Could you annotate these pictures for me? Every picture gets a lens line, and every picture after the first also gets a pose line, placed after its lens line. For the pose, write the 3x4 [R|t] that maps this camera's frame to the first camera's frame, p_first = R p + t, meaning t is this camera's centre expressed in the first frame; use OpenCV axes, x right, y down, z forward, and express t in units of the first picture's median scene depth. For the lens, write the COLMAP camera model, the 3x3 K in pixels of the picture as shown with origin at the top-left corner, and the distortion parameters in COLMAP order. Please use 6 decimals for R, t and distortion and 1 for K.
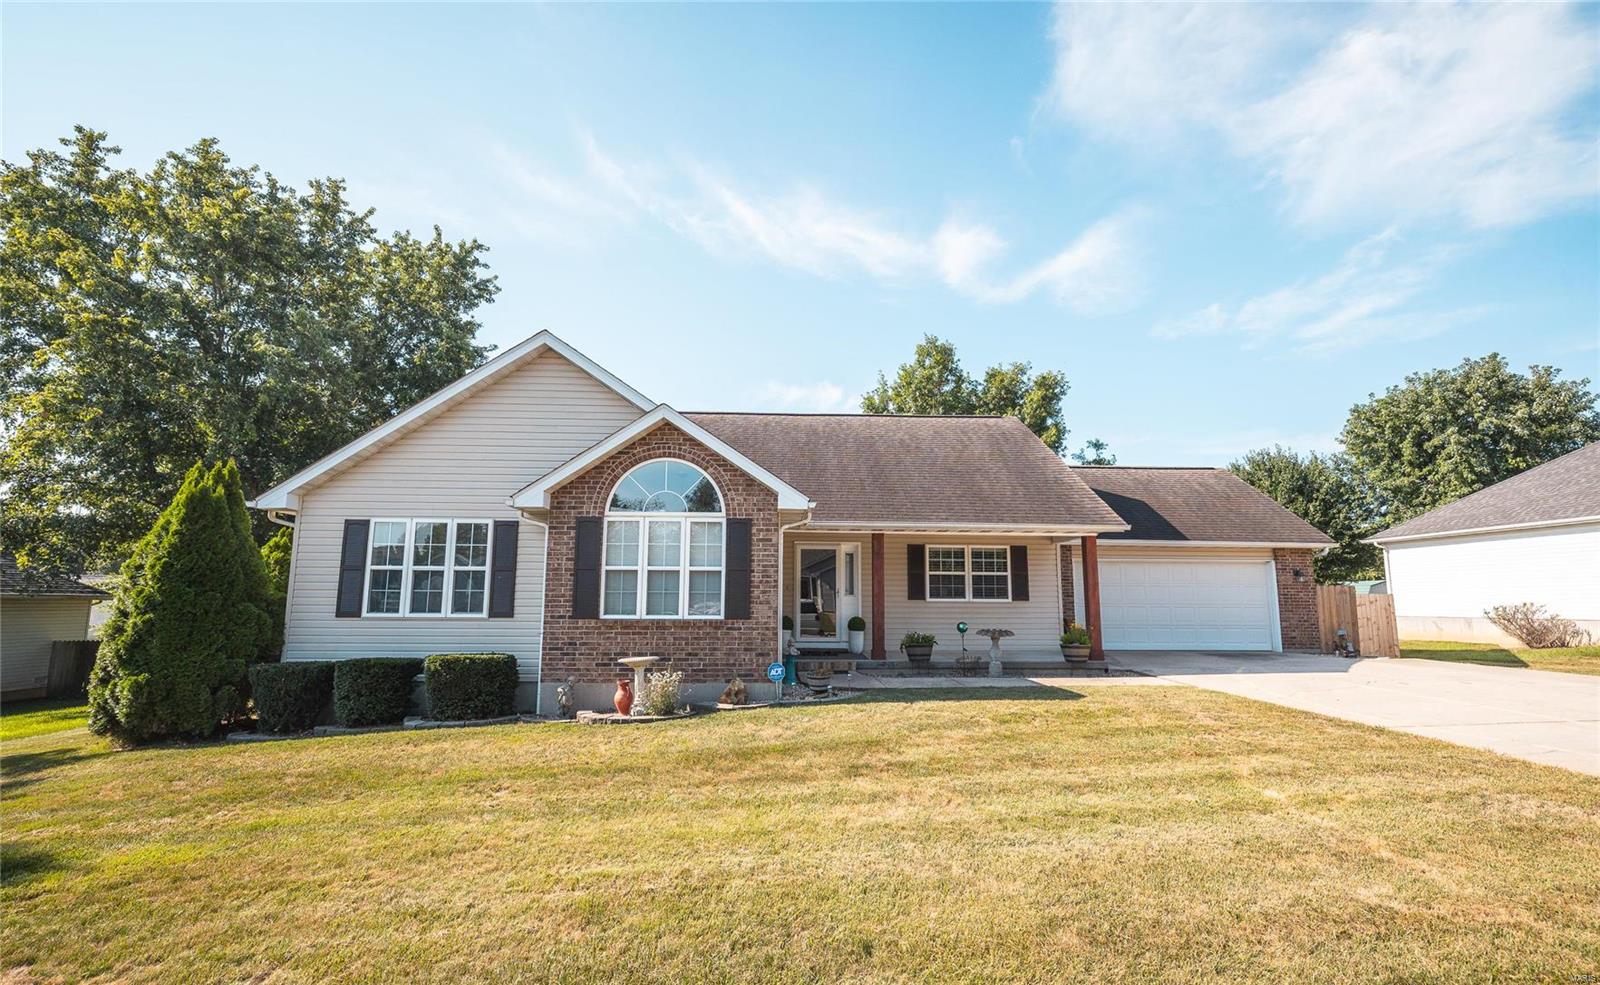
lens RADIAL K [[687.2, 0, 799.4], [0, 687.2, 518.8], [0, 0, 1]] dist [0.001622, 0.000737]
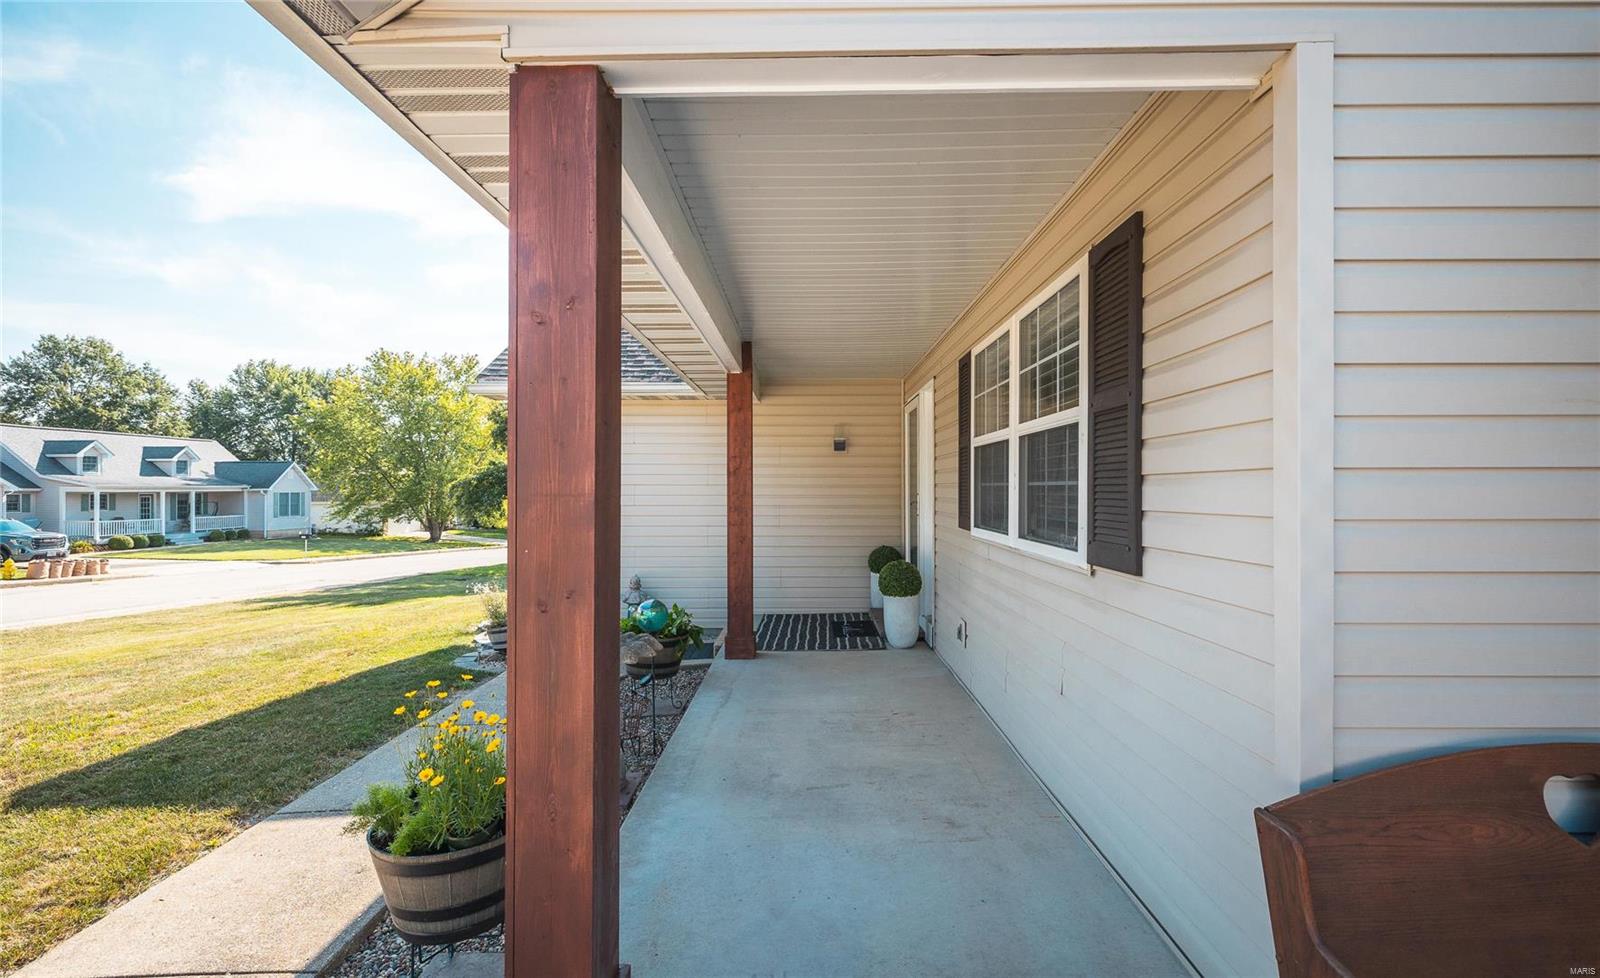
lens RADIAL K [[683.2, 0, 806.2], [0, 683.2, 481.8], [0, 0, 1]] dist [-0.000781, 0.000002]
pose [[-0.054668, -0.016802, -0.998363, 0.485691], [0.122433, 0.992201, -0.023402, 0.093136], [0.990970, -0.123512, -0.052185, 0.935570]]
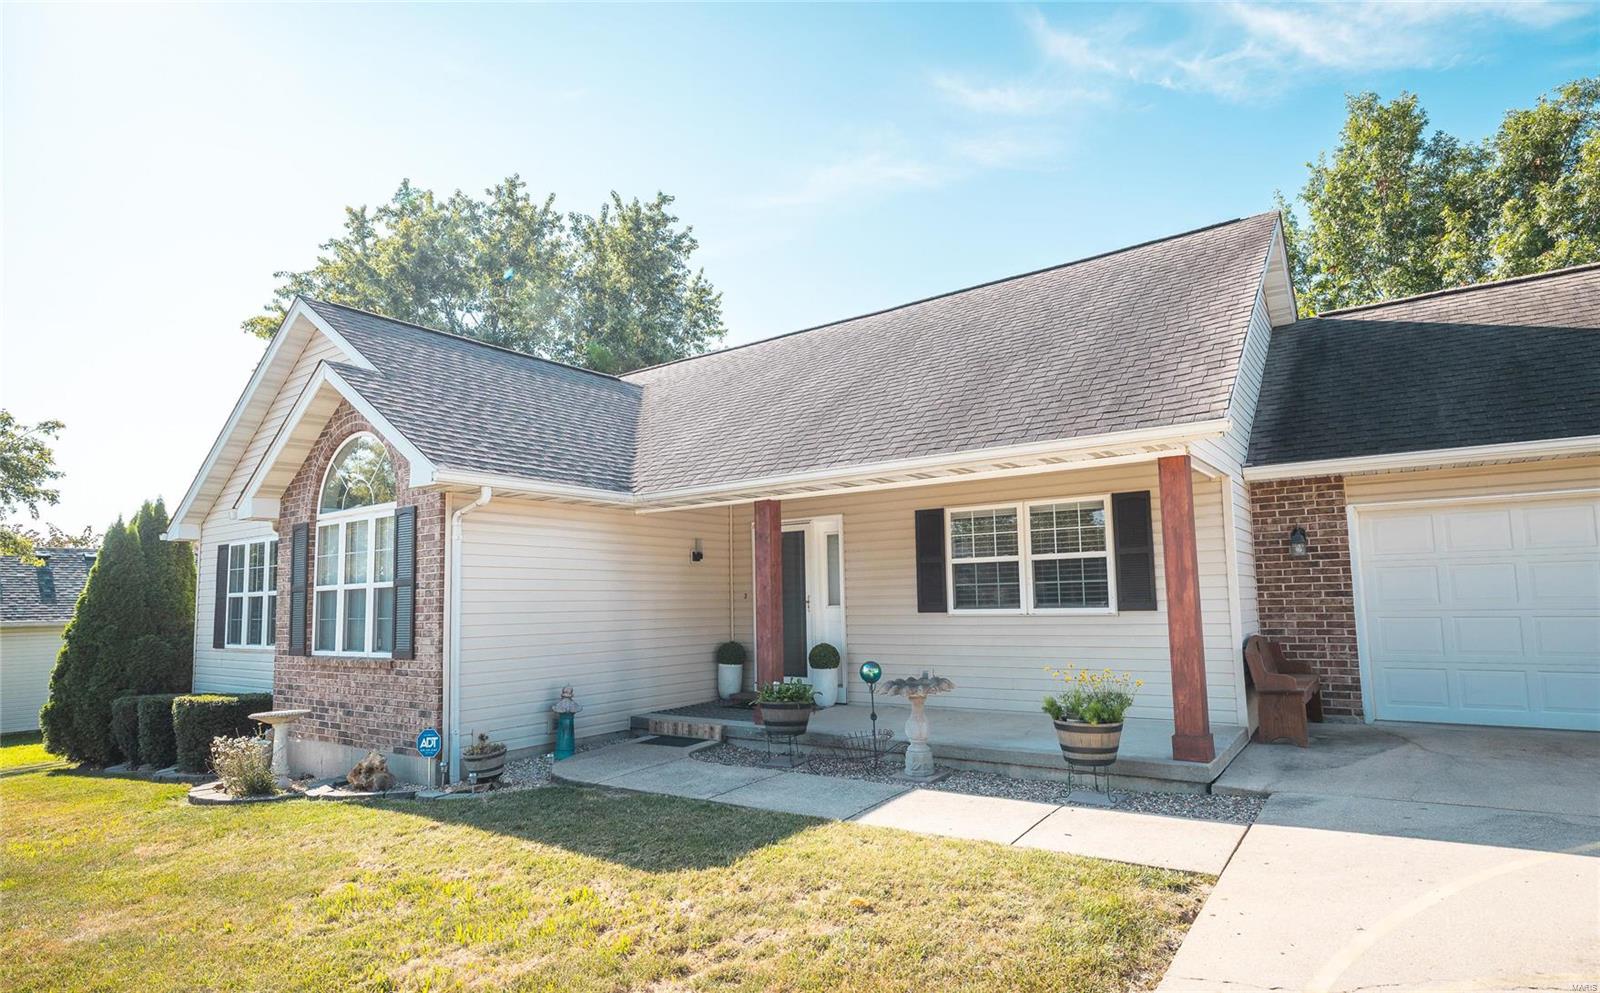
lens RADIAL K [[864.8, 0, 784.7], [0, 864.8, 523.2], [0, 0, 1]] dist [-0.003603, -0.000776]
pose [[0.777225, -0.081190, -0.623963, 0.502871], [0.103146, 0.994666, -0.000945, 0.037070], [0.620711, -0.063625, 0.781454, 0.400778]]
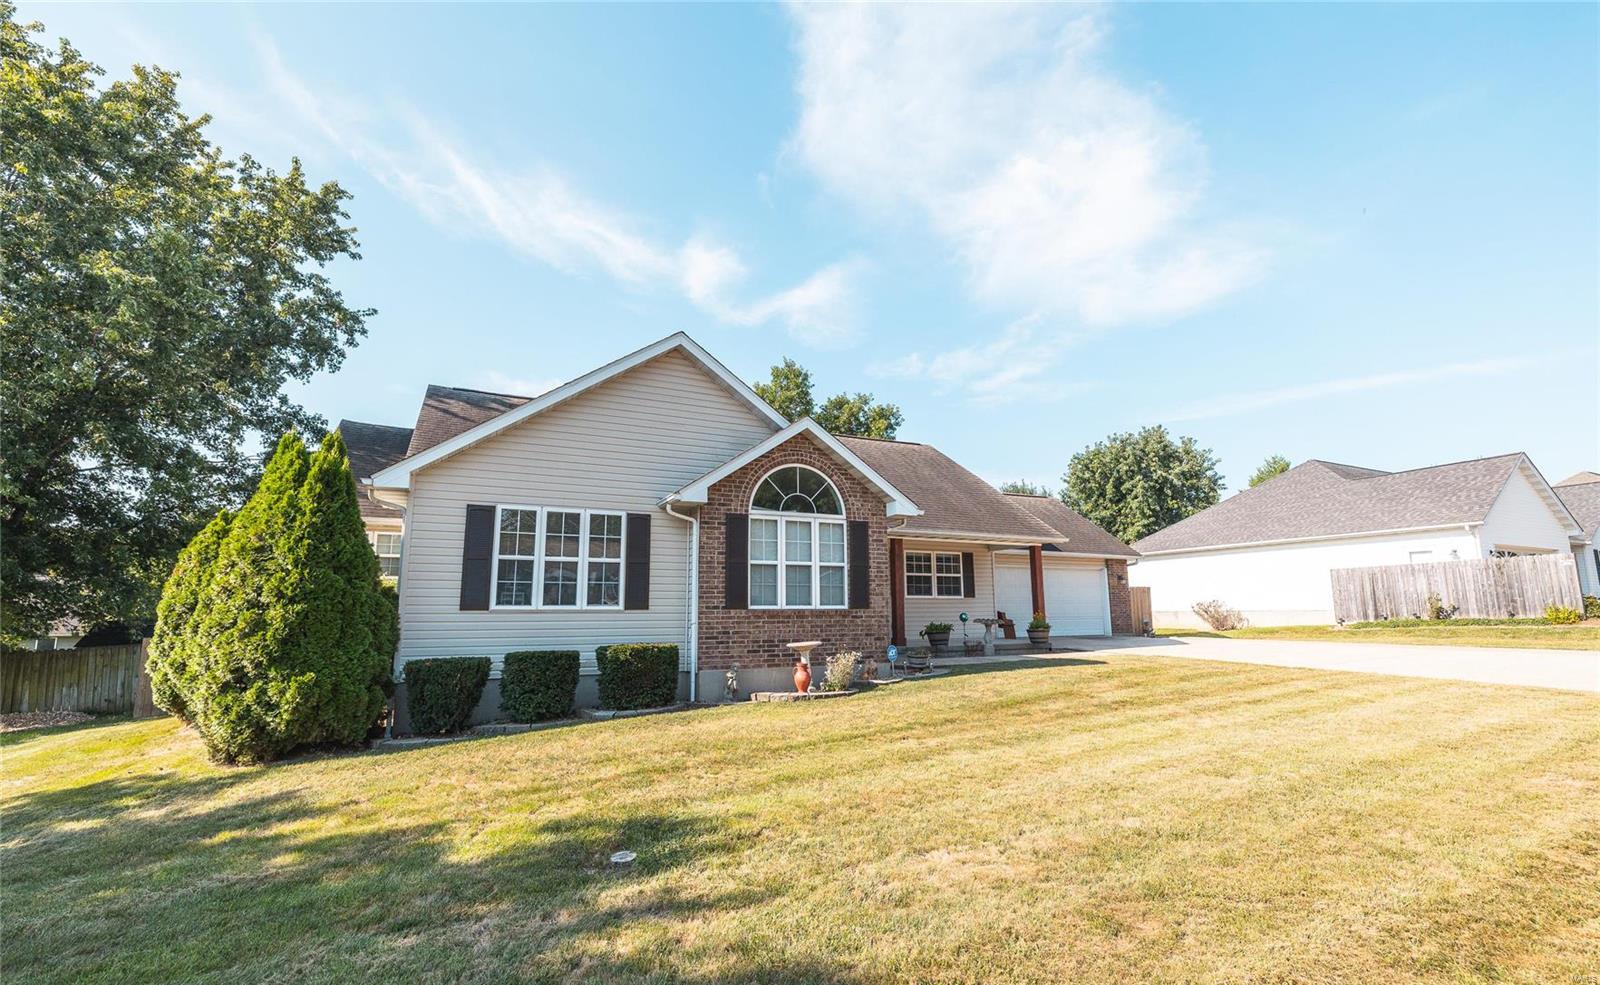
lens RADIAL K [[687.2, 0, 799.4], [0, 687.2, 518.8], [0, 0, 1]] dist [0.001622, 0.000737]
pose [[0.921614, 0.042694, 0.385752, -0.436438], [-0.037308, 0.999074, -0.021442, 0.016700], [-0.386310, 0.005370, 0.922353, -0.016303]]
